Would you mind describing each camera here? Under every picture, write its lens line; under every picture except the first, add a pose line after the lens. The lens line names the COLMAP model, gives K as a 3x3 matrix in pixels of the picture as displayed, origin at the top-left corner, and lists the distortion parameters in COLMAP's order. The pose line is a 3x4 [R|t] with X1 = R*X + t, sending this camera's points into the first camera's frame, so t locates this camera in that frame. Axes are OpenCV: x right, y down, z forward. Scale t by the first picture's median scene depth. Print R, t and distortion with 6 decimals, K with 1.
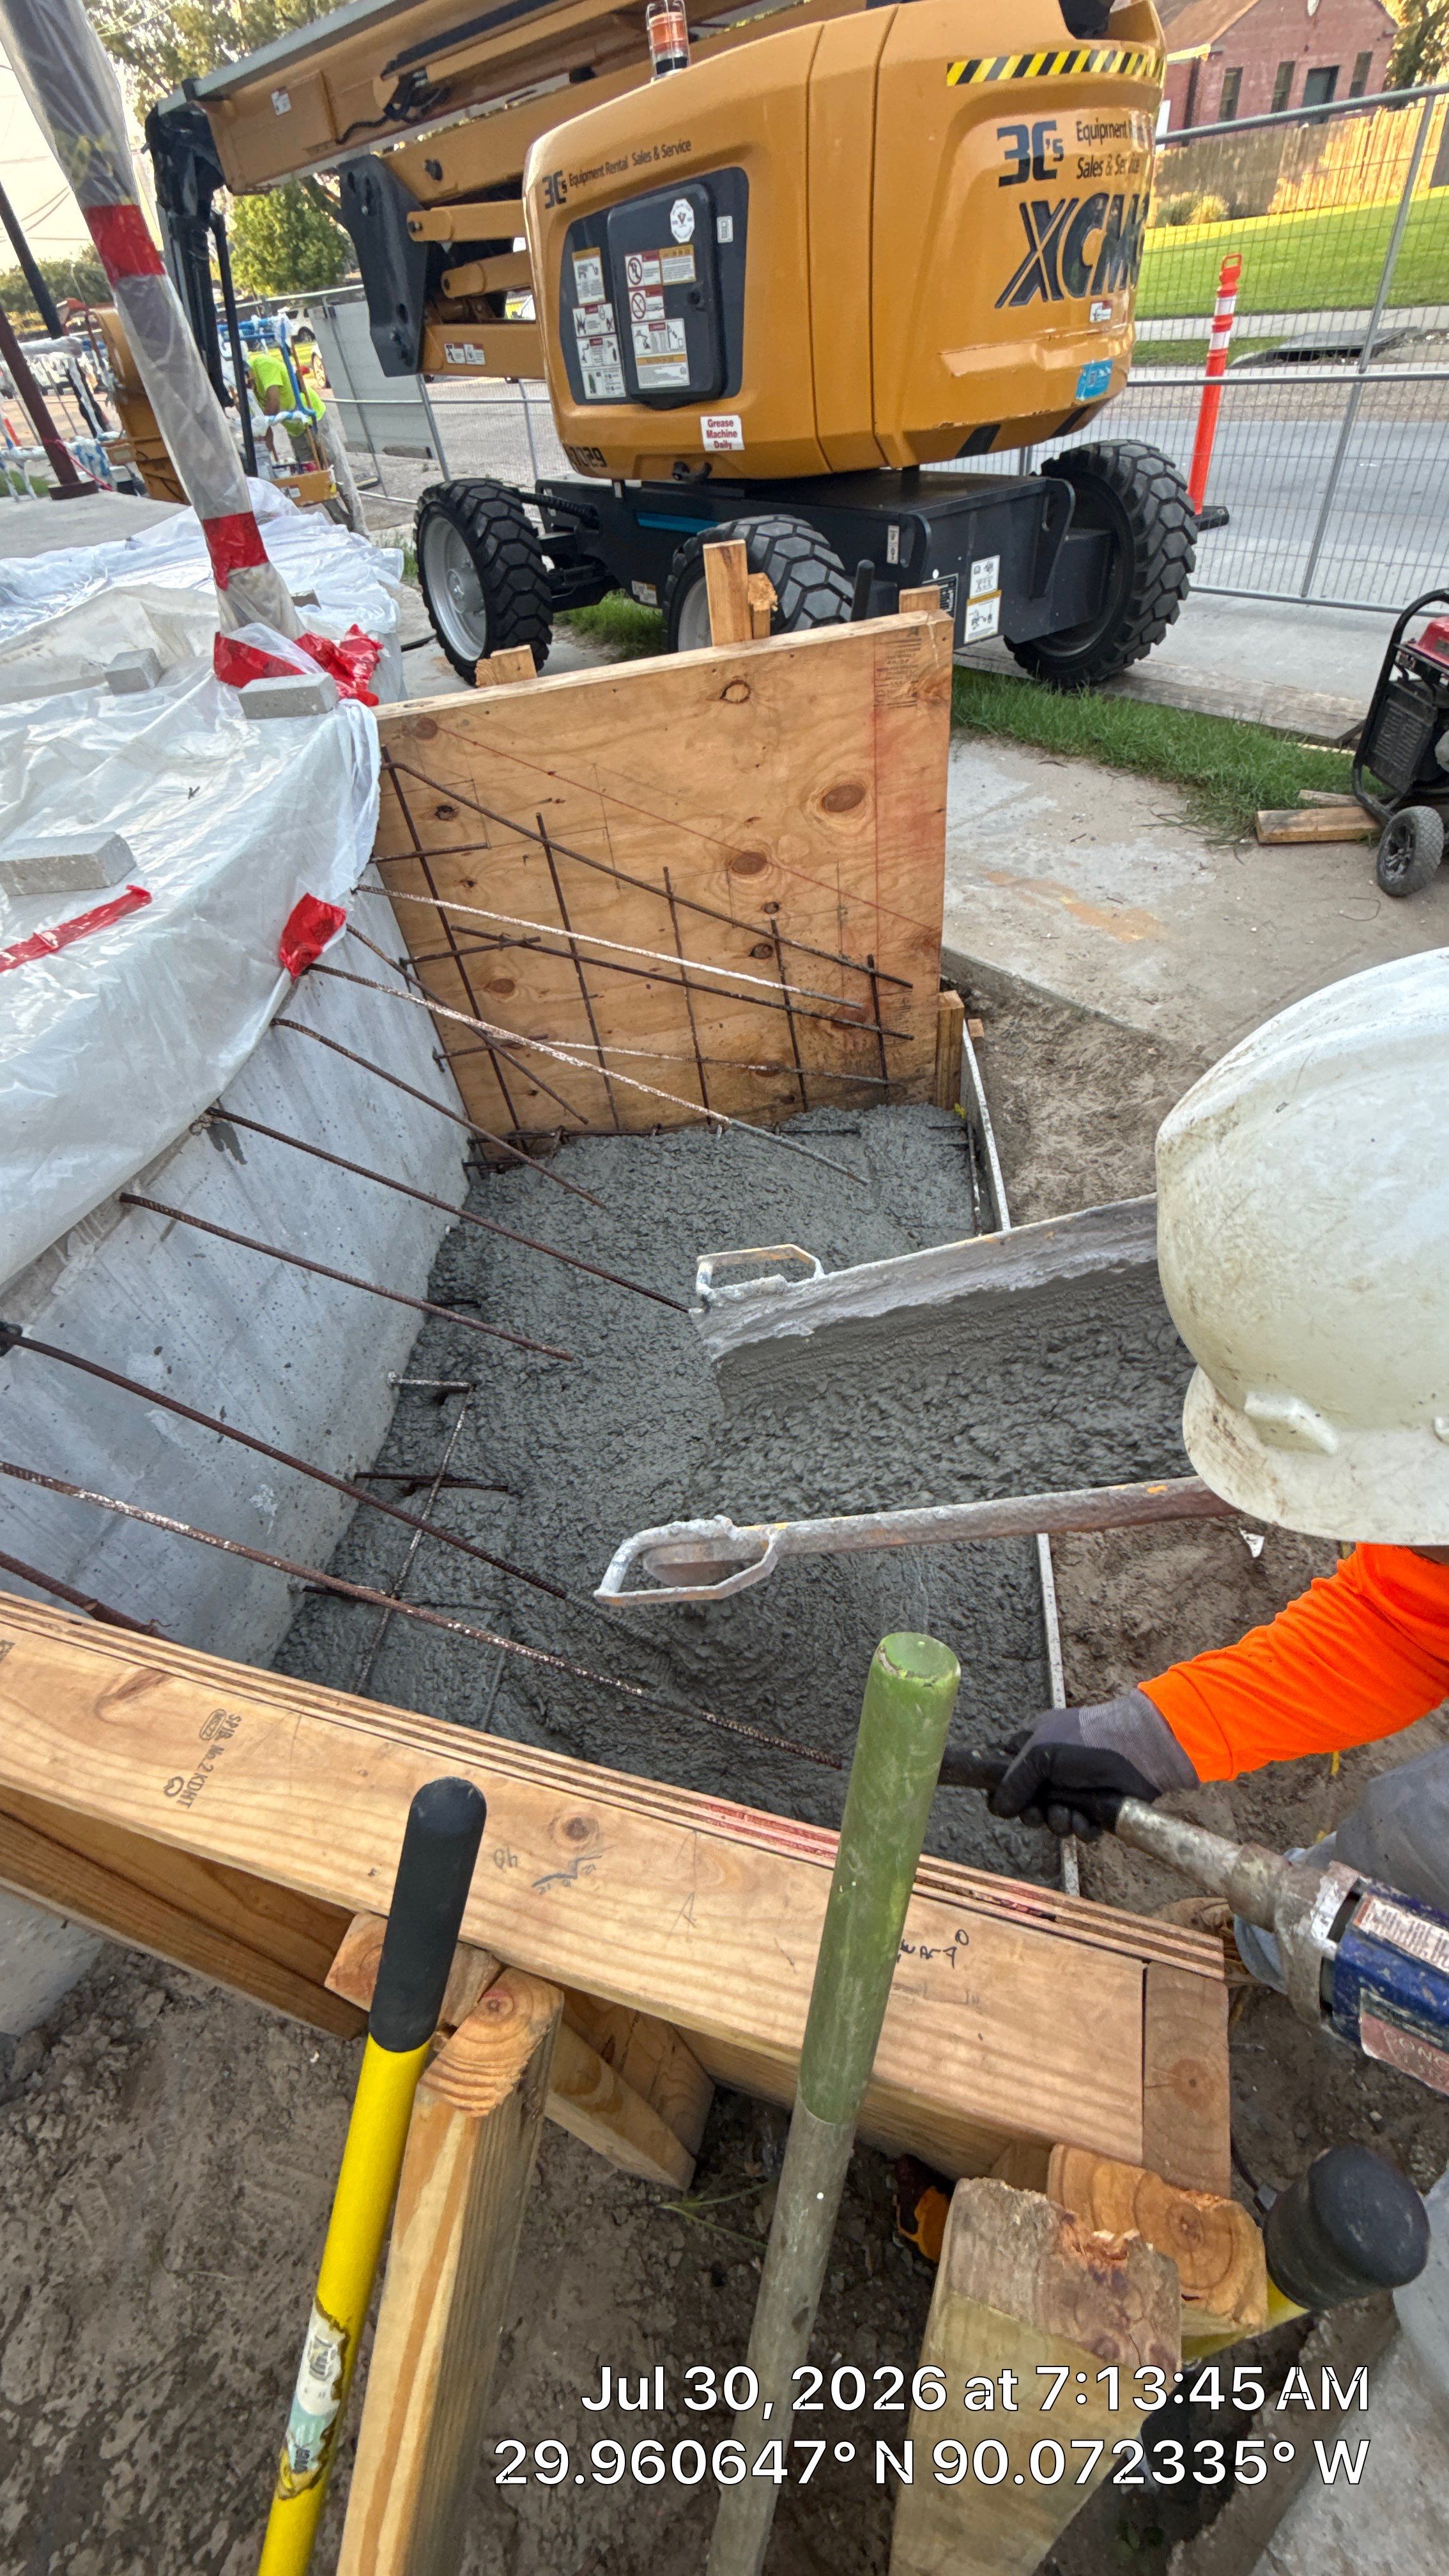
lens RADIAL K [[1030.9, 0, 724.5], [0, 1030.9, 1288.0], [0, 0, 1]] dist [0.000568, -0.000480]
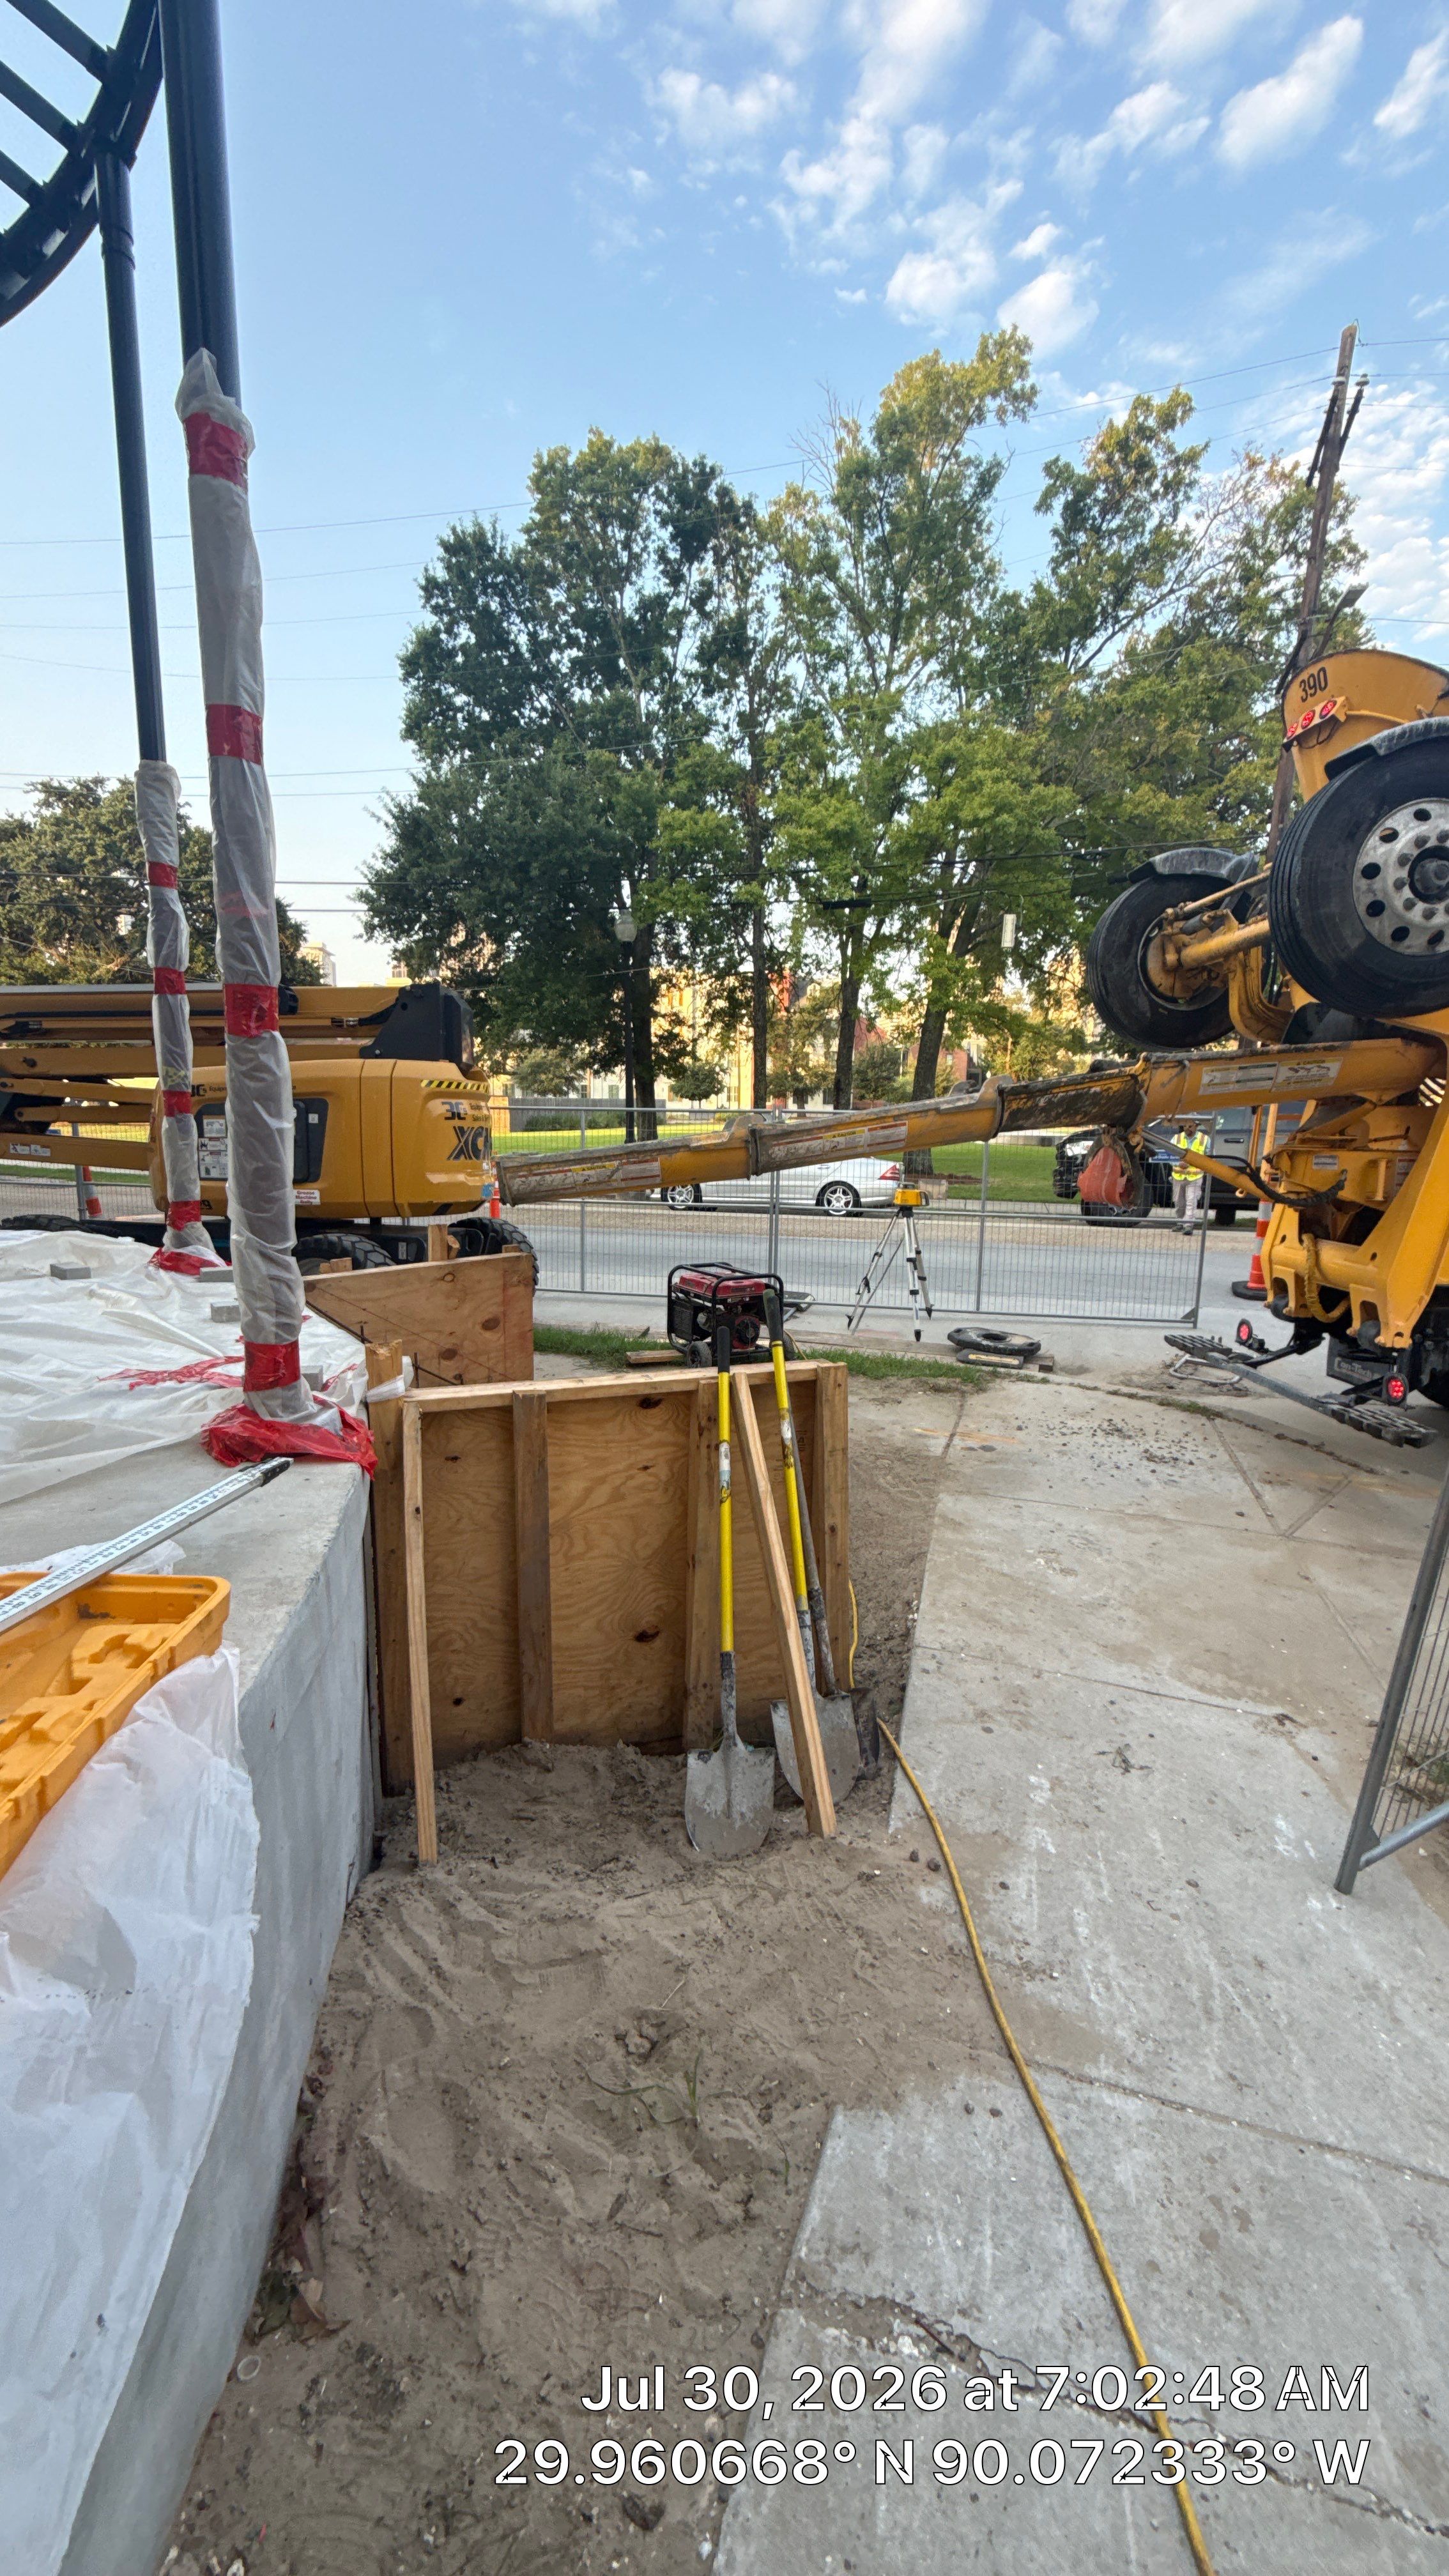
lens RADIAL K [[1030.9, 0, 724.5], [0, 1030.9, 1288.0], [0, 0, 1]] dist [0.000568, -0.000480]
pose [[0.777536, 0.018281, 0.628573, -0.612213], [0.368419, 0.796818, -0.478904, 0.474331], [-0.509613, 0.603943, 0.612819, -0.421968]]
